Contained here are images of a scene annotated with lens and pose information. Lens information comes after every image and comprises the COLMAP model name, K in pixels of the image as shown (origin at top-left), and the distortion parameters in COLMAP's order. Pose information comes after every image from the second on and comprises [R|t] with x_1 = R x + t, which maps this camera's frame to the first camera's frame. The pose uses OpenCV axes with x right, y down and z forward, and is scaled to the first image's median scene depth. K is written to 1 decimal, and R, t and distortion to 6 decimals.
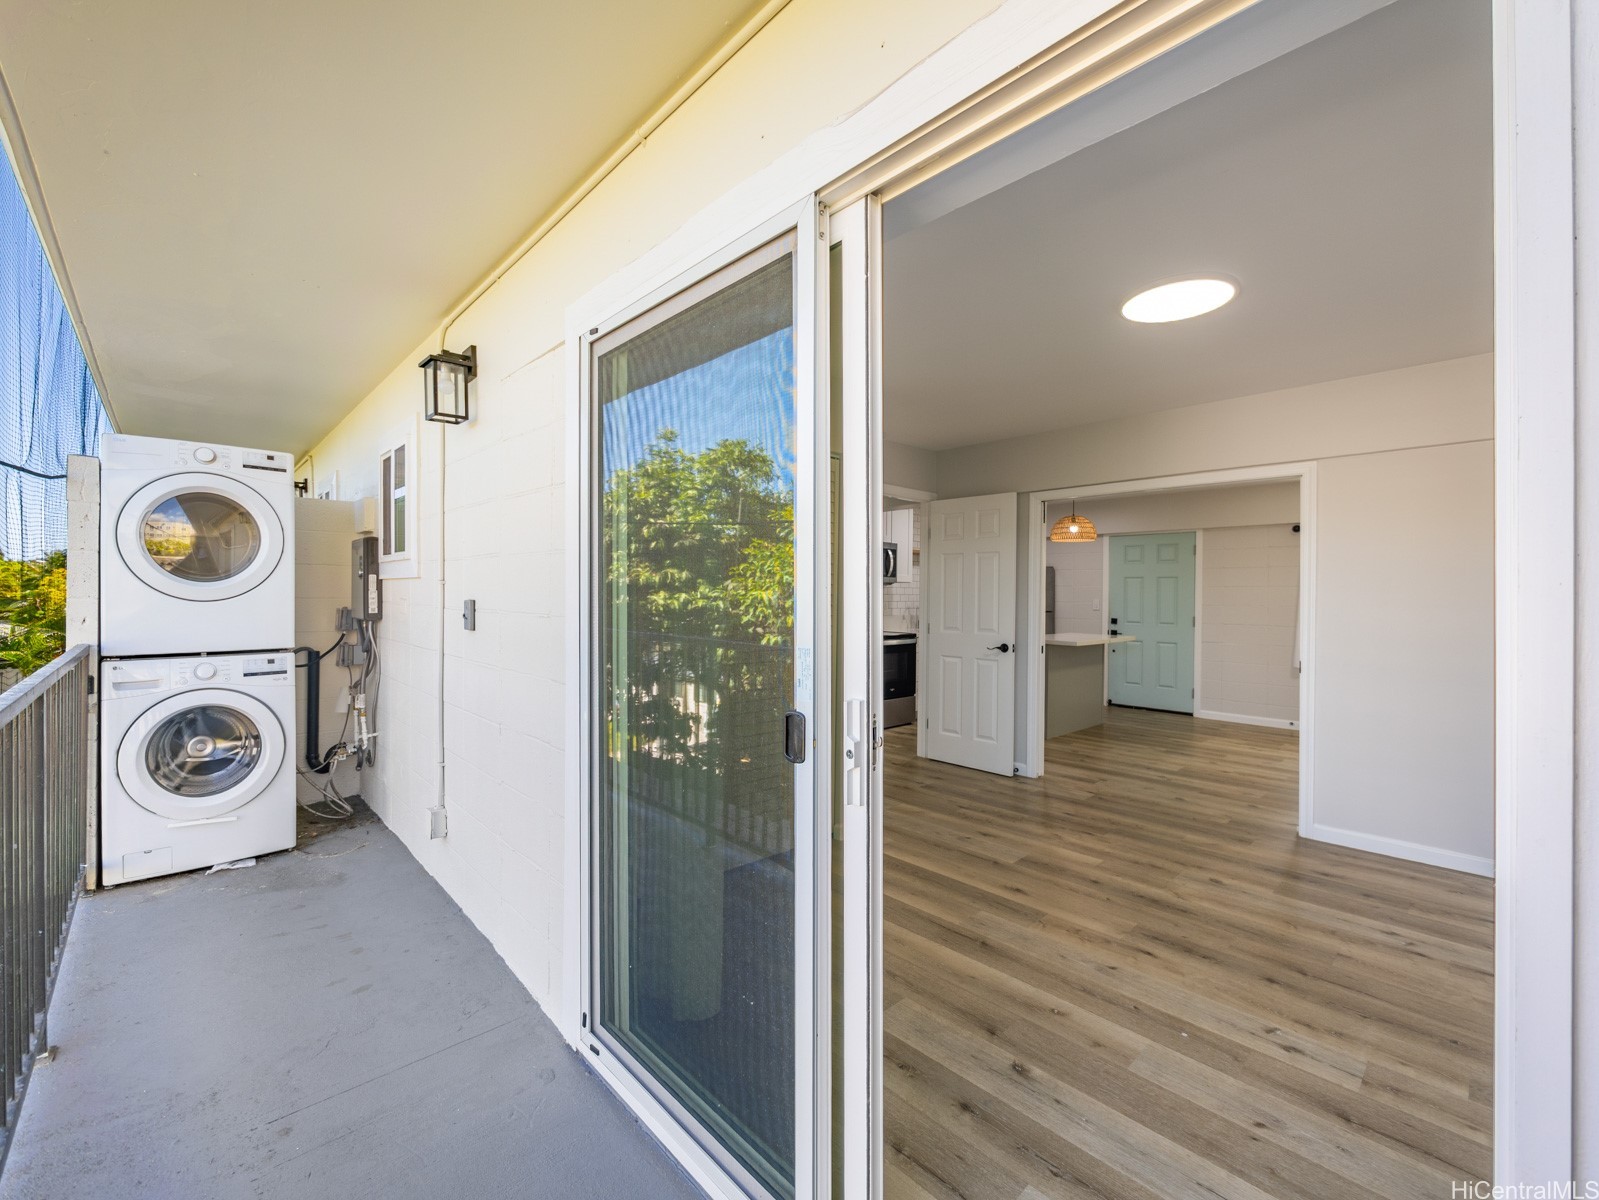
lens RADIAL K [[680.6, 0, 795.2], [0, 680.6, 600.1], [0, 0, 1]] dist [-0.004121, -0.000170]
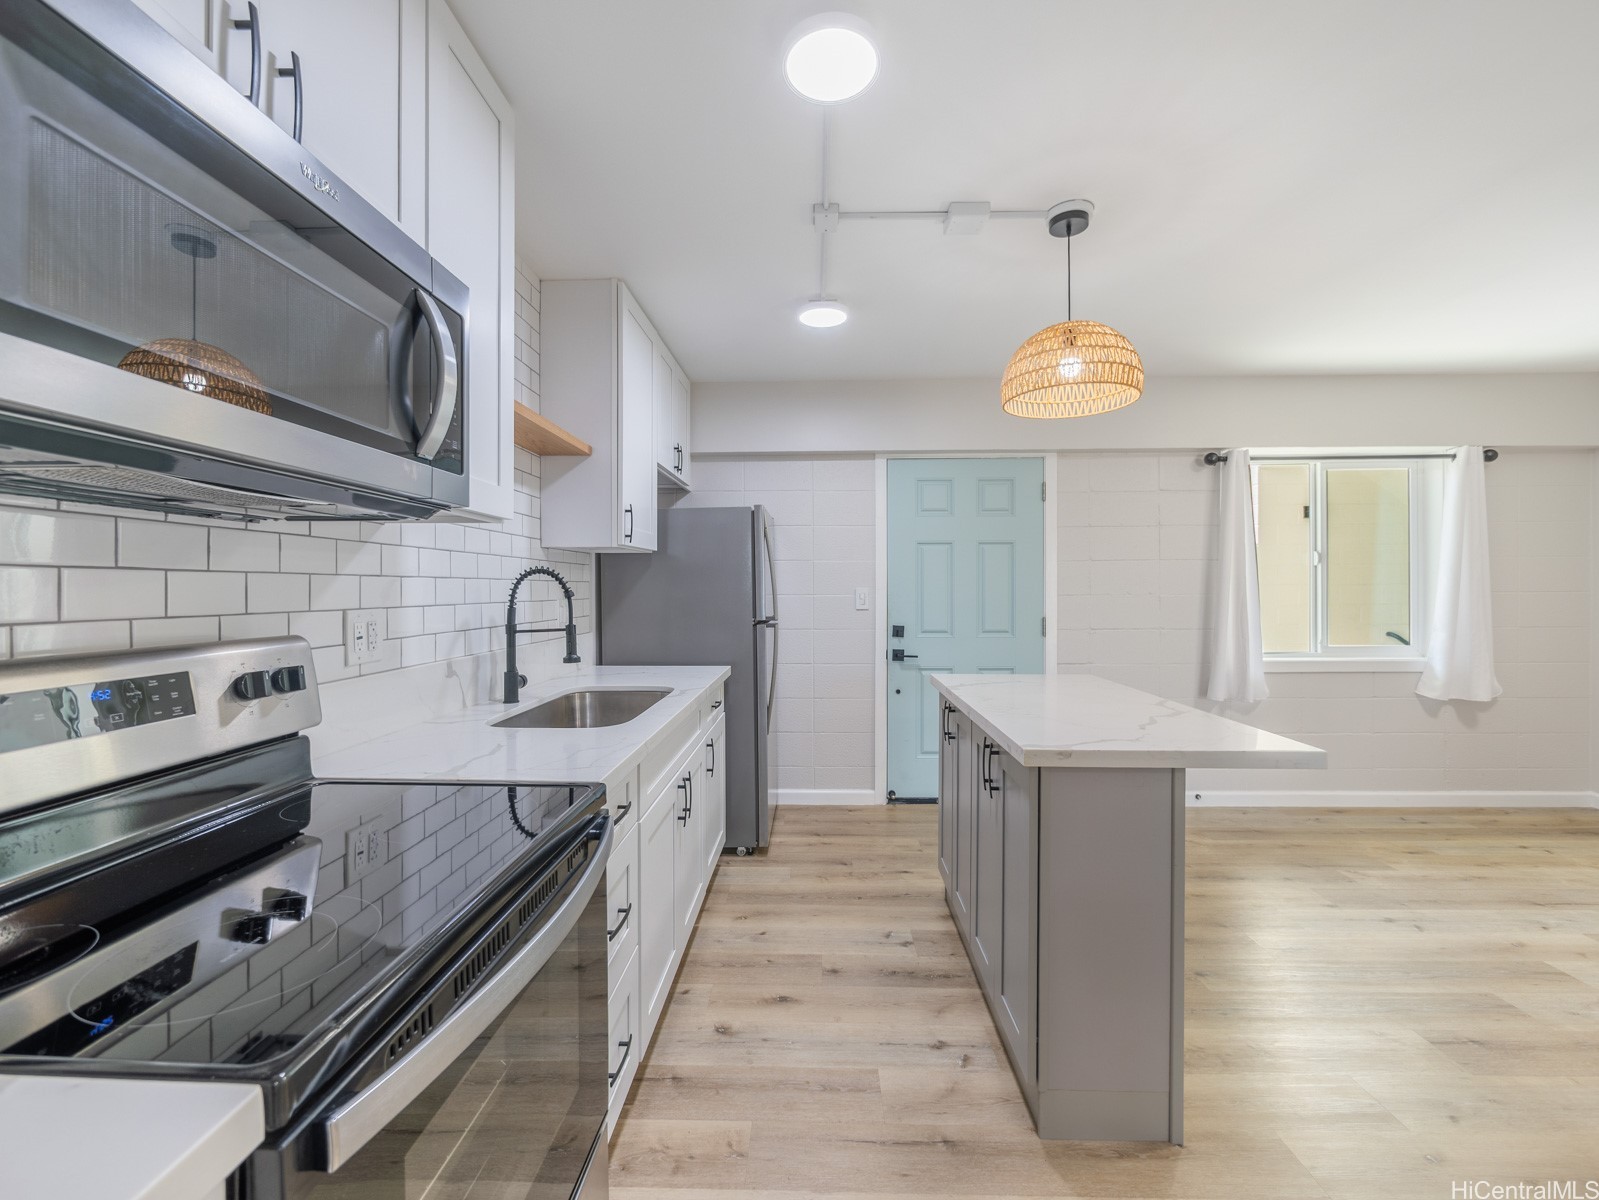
lens RADIAL K [[680.6, 0, 795.2], [0, 680.6, 600.1], [0, 0, 1]] dist [-0.004121, -0.000170]
pose [[0.707222, -0.025486, 0.706532, 0.131153], [0.018356, 0.999675, 0.017687, -0.003123], [-0.706753, 0.000461, 0.707460, 1.331939]]
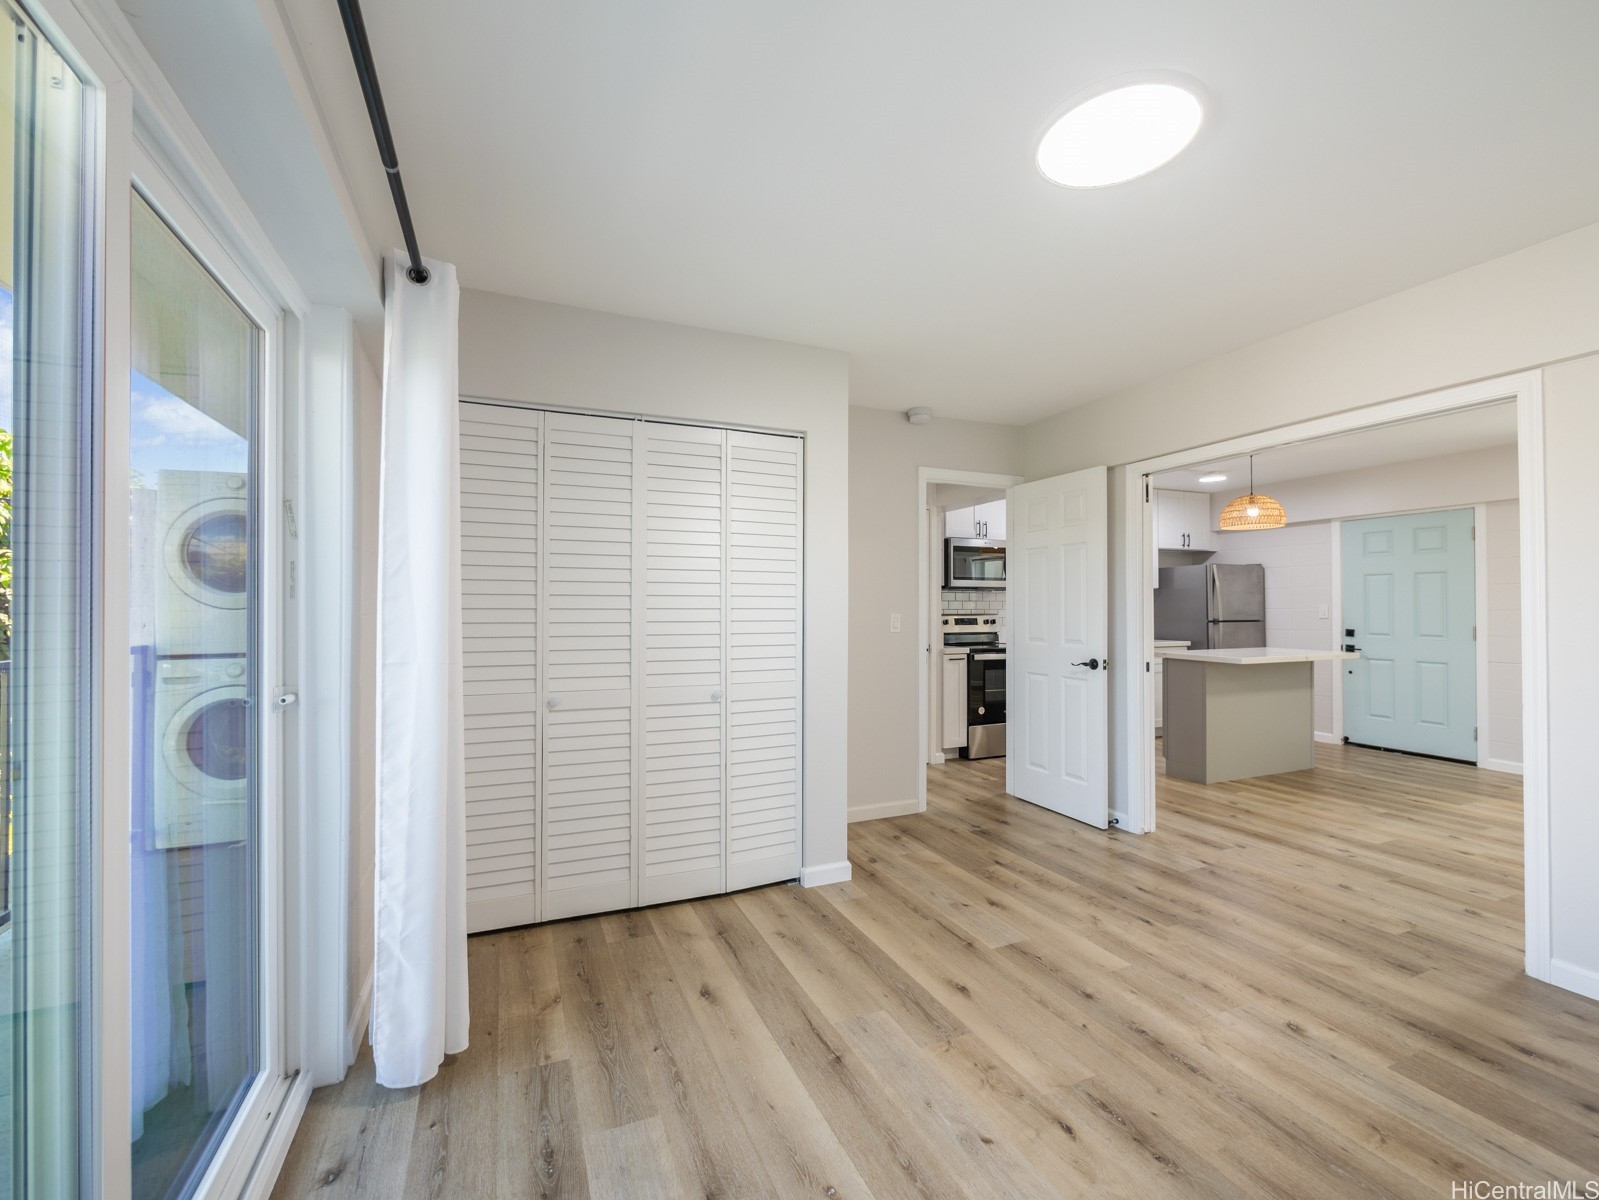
lens RADIAL K [[680.6, 0, 795.2], [0, 680.6, 600.1], [0, 0, 1]] dist [-0.004121, -0.000170]
pose [[0.941498, -0.014218, -0.336719, 0.270637], [0.007395, 0.999741, -0.021539, 0.011958], [0.336938, 0.017789, 0.941359, 0.154837]]
